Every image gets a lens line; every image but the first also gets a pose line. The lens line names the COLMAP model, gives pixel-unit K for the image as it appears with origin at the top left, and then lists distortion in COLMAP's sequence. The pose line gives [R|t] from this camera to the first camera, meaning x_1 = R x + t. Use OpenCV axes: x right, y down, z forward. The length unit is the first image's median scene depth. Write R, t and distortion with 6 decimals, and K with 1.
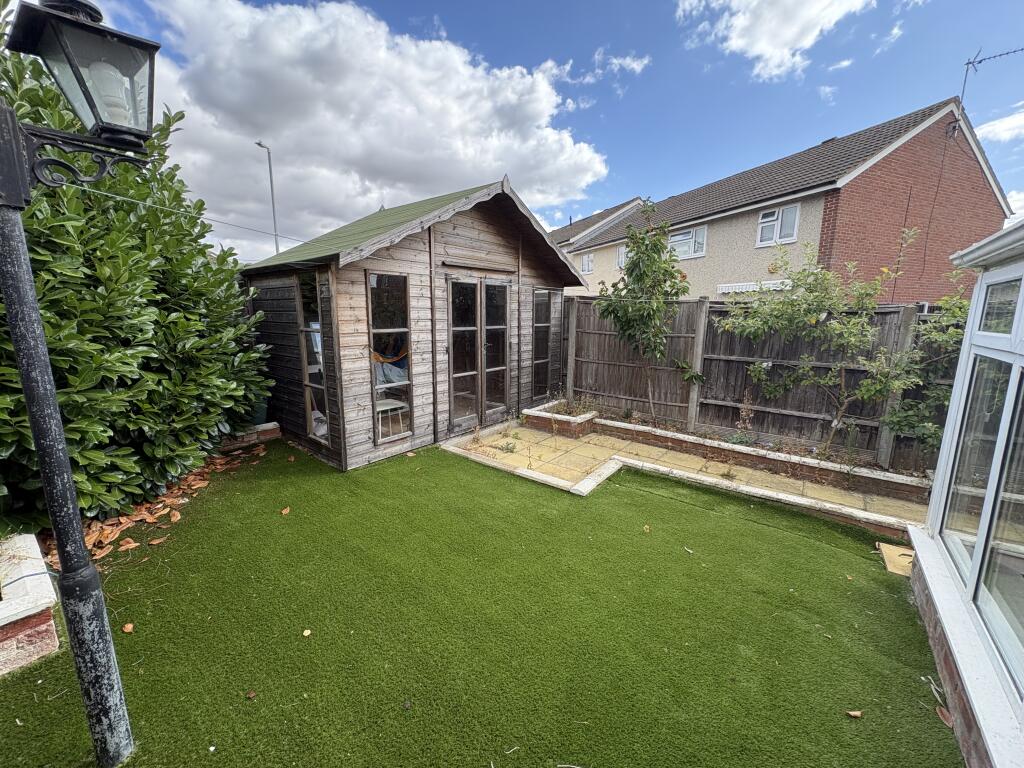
lens RADIAL K [[406.5, 0, 511.3], [0, 406.5, 384.0], [0, 0, 1]] dist [-0.000270, 0.000358]
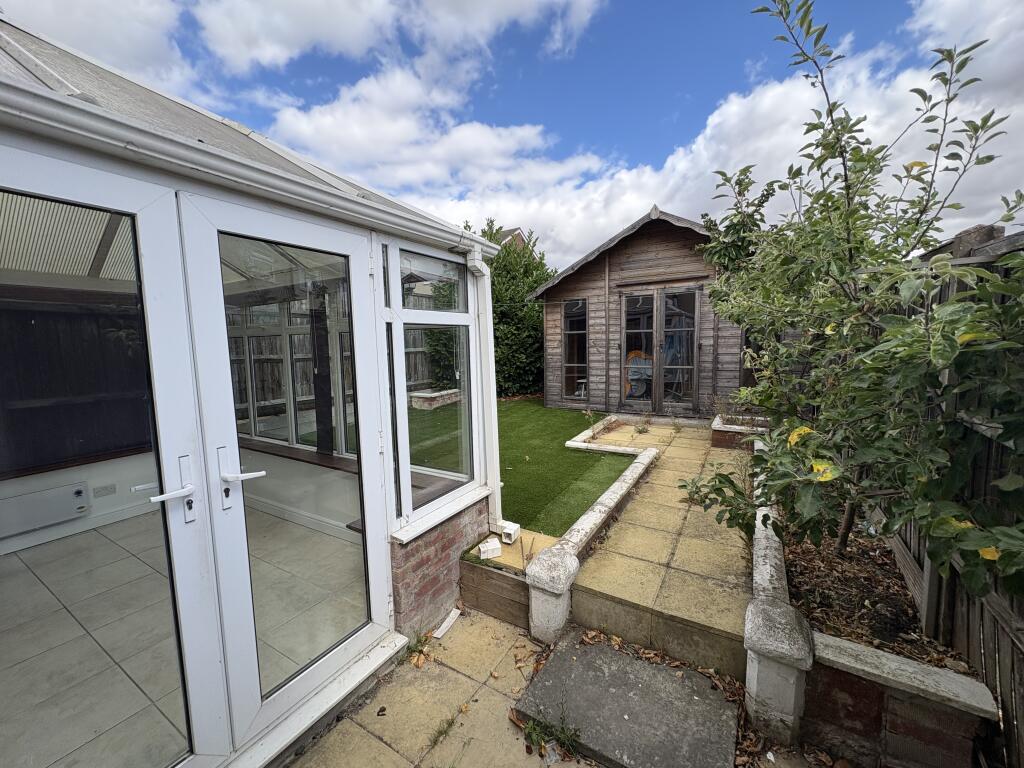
lens RADIAL K [[406.5, 0, 512.1], [0, 406.5, 381.5], [0, 0, 1]] dist [-0.000270, 0.000358]
pose [[0.122252, 0.088552, -0.988541, 1.180571], [-0.149658, 0.986268, 0.069841, -0.008454], [0.981151, 0.139405, 0.133825, 0.480529]]
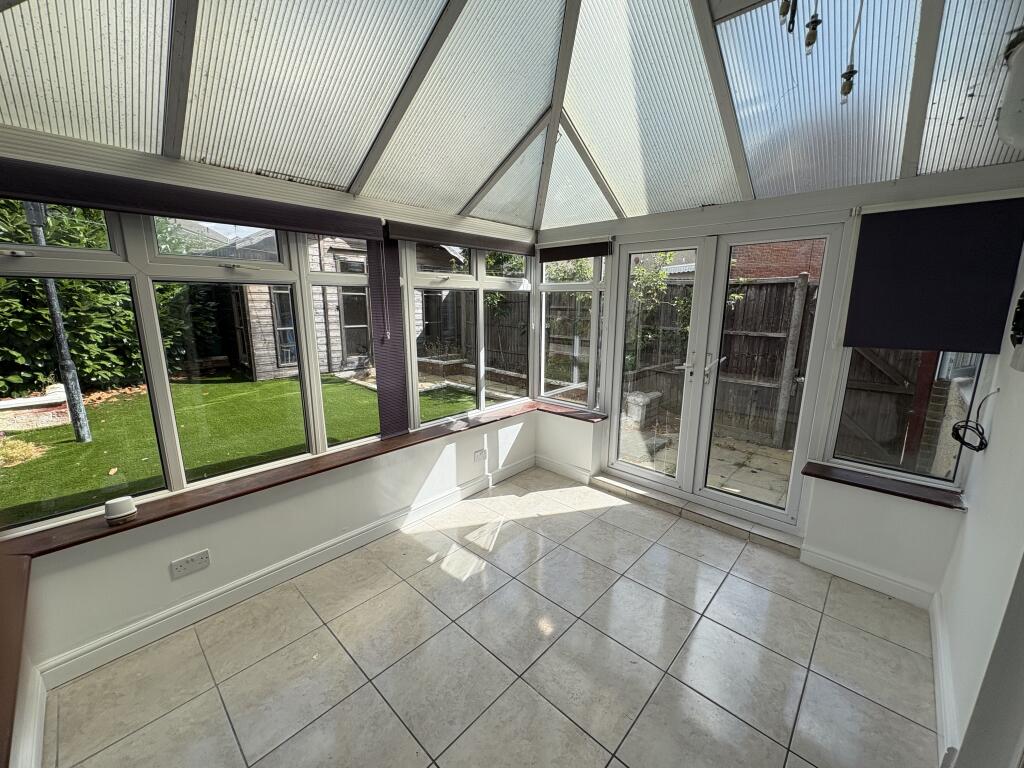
lens RADIAL K [[406.5, 0, 512.6], [0, 406.5, 385.4], [0, 0, 1]] dist [-0.000270, 0.000358]
pose [[0.996620, 0.018625, -0.080007, 0.592600], [-0.016011, 0.999321, 0.033184, 0.136135], [0.080571, -0.031791, 0.996242, -0.408540]]
